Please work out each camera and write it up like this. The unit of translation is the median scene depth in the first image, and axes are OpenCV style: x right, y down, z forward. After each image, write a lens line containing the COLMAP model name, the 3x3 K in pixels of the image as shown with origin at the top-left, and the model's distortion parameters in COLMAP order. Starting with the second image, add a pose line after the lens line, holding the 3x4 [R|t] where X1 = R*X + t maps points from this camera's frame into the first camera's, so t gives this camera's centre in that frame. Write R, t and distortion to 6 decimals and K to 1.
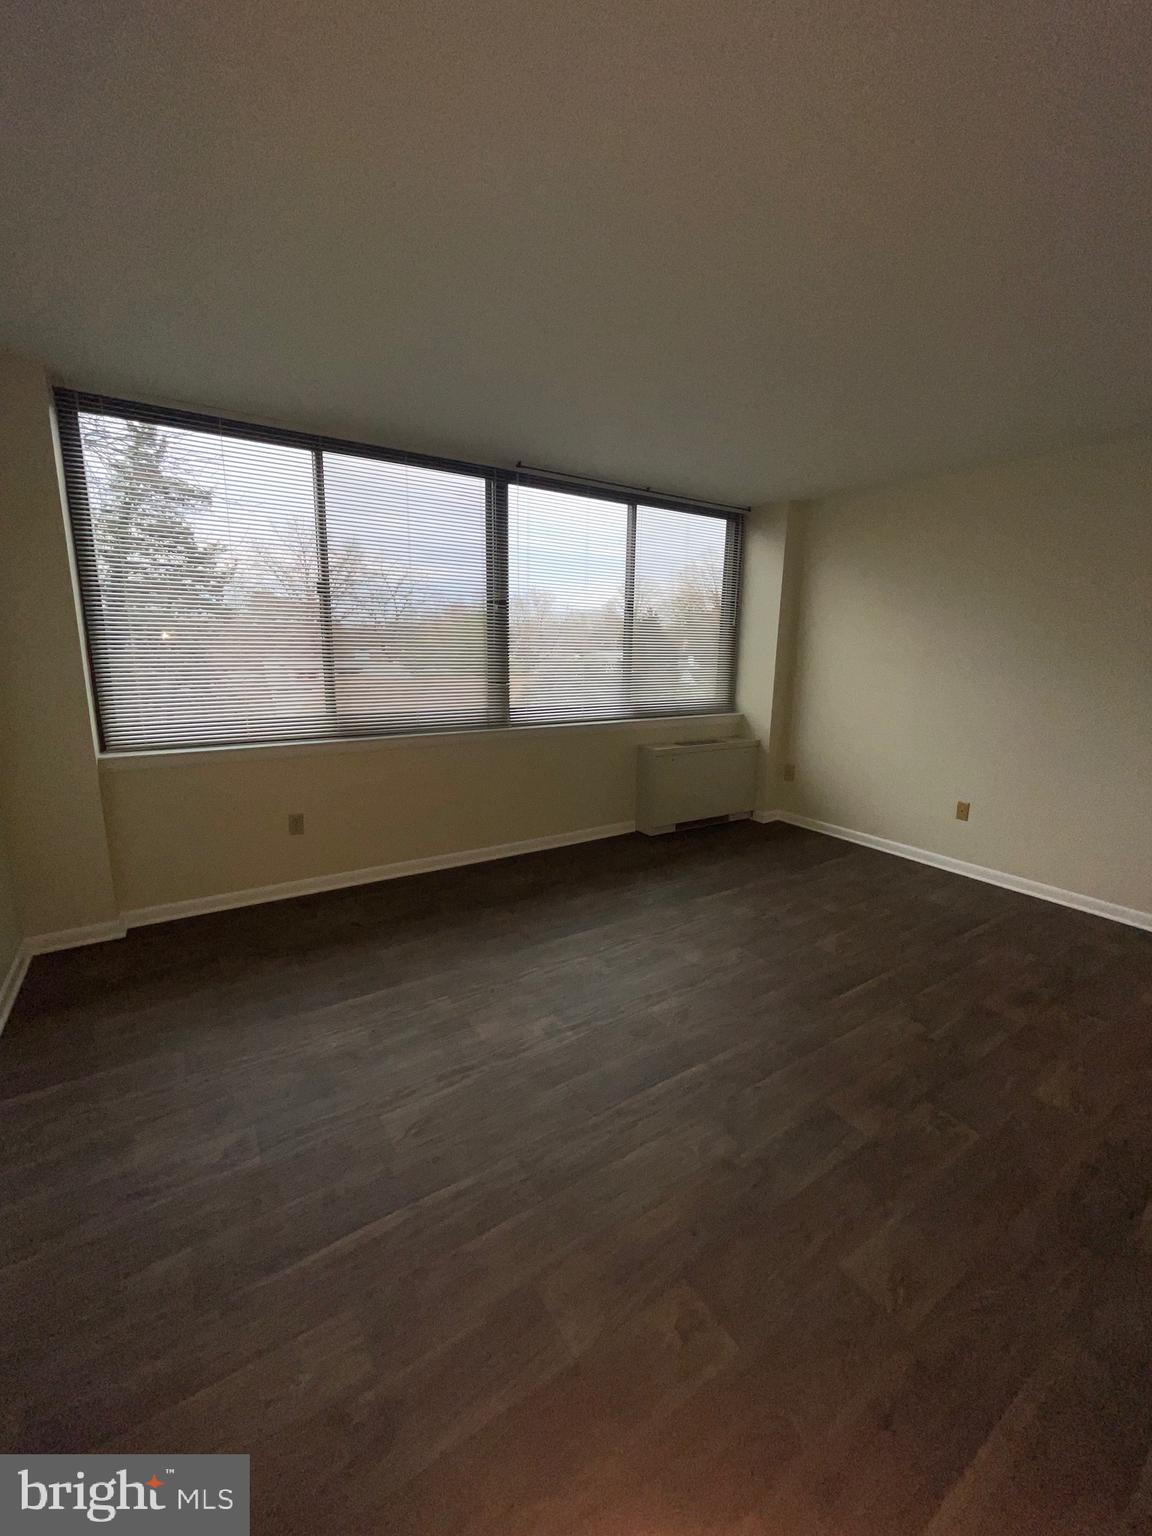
lens RADIAL K [[621.3, 0, 580.9], [0, 621.3, 763.2], [0, 0, 1]] dist [-0.001220, -0.000291]
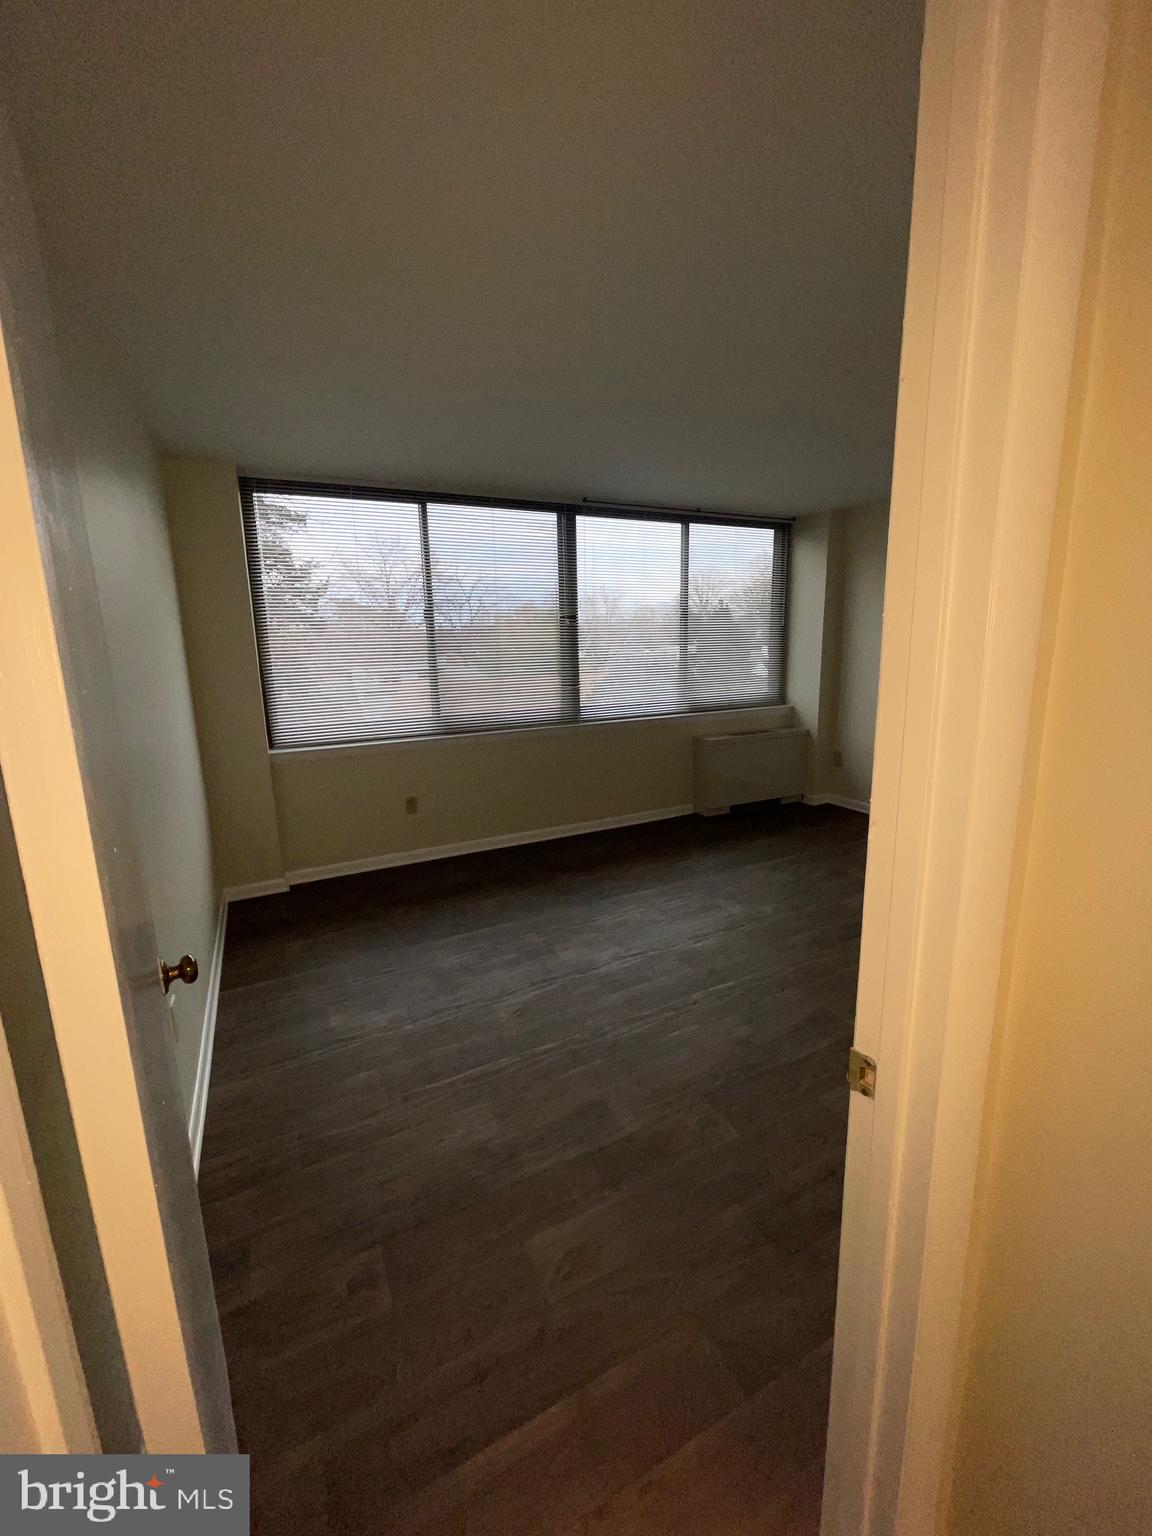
lens RADIAL K [[619.8, 0, 581.2], [0, 619.8, 764.7], [0, 0, 1]] dist [-0.001860, -0.000076]
pose [[0.993223, -0.015362, -0.115204, 0.018999], [0.016473, 0.999826, 0.008705, 0.010317], [0.115050, -0.010544, 0.993304, -0.155356]]
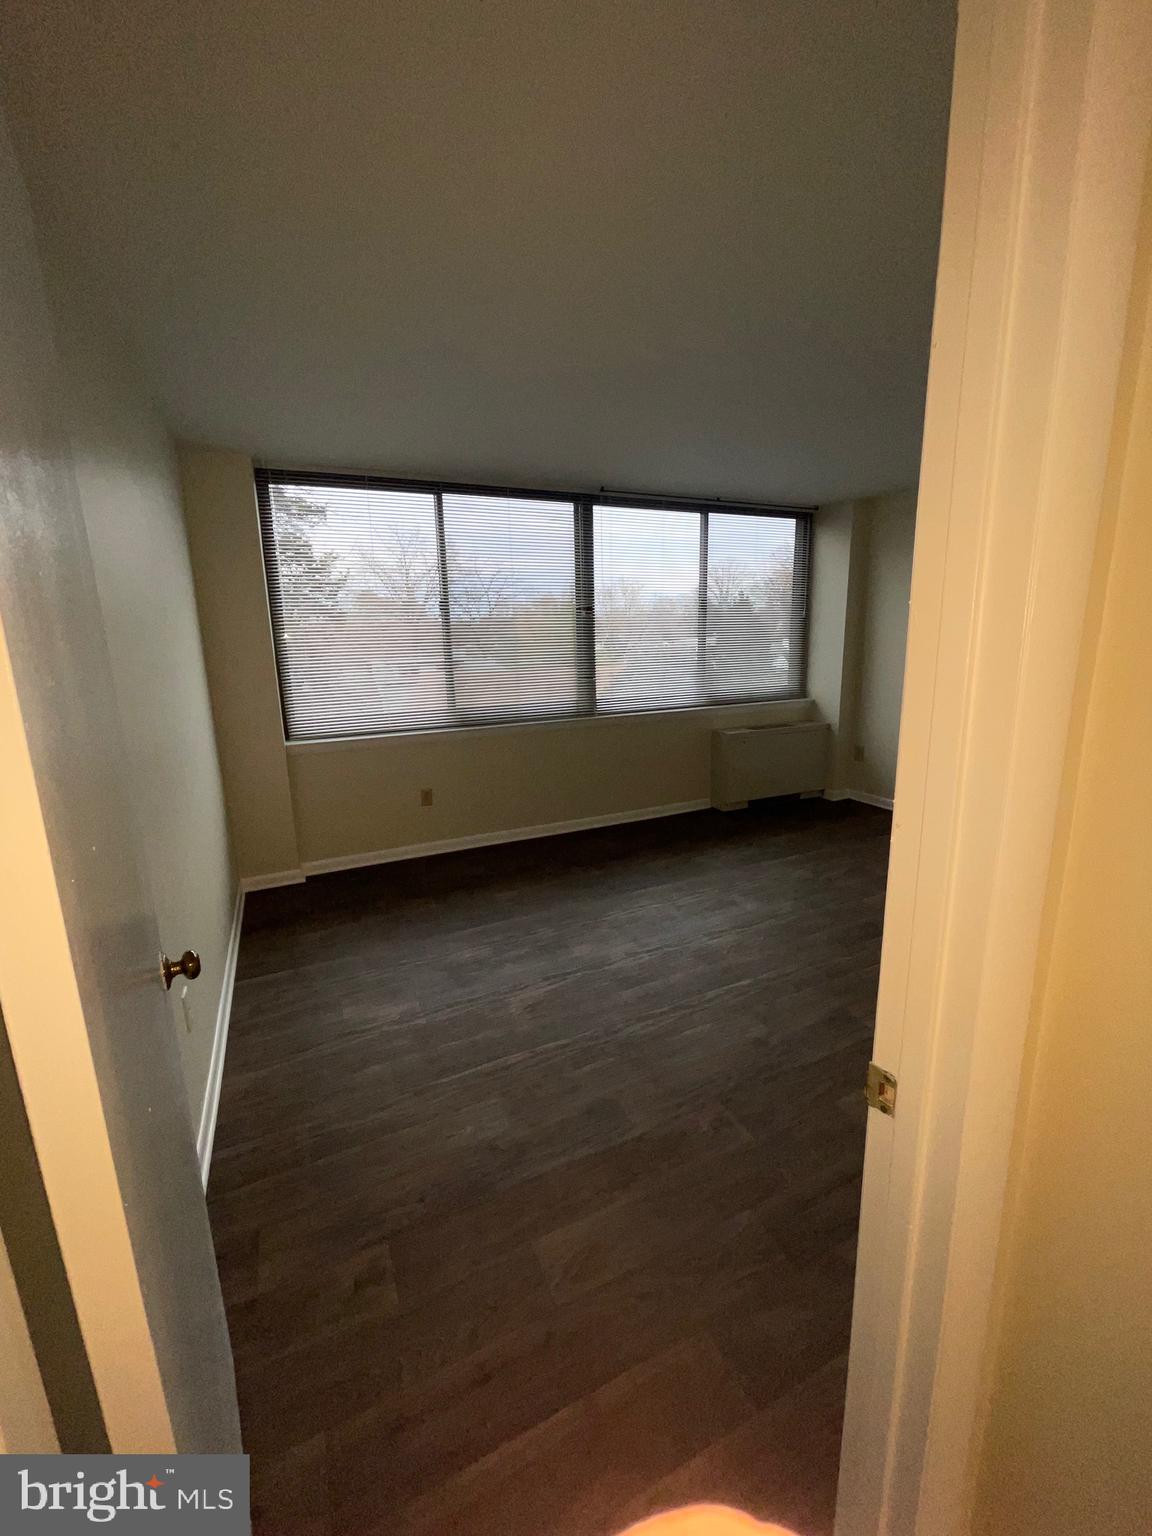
lens RADIAL K [[621.3, 0, 580.9], [0, 621.3, 763.2], [0, 0, 1]] dist [-0.001220, -0.000291]
pose [[0.989548, -0.008246, -0.143969, 0.021503], [0.010889, 0.999786, 0.017578, 0.009465], [0.143794, -0.018962, 0.989426, -0.147437]]
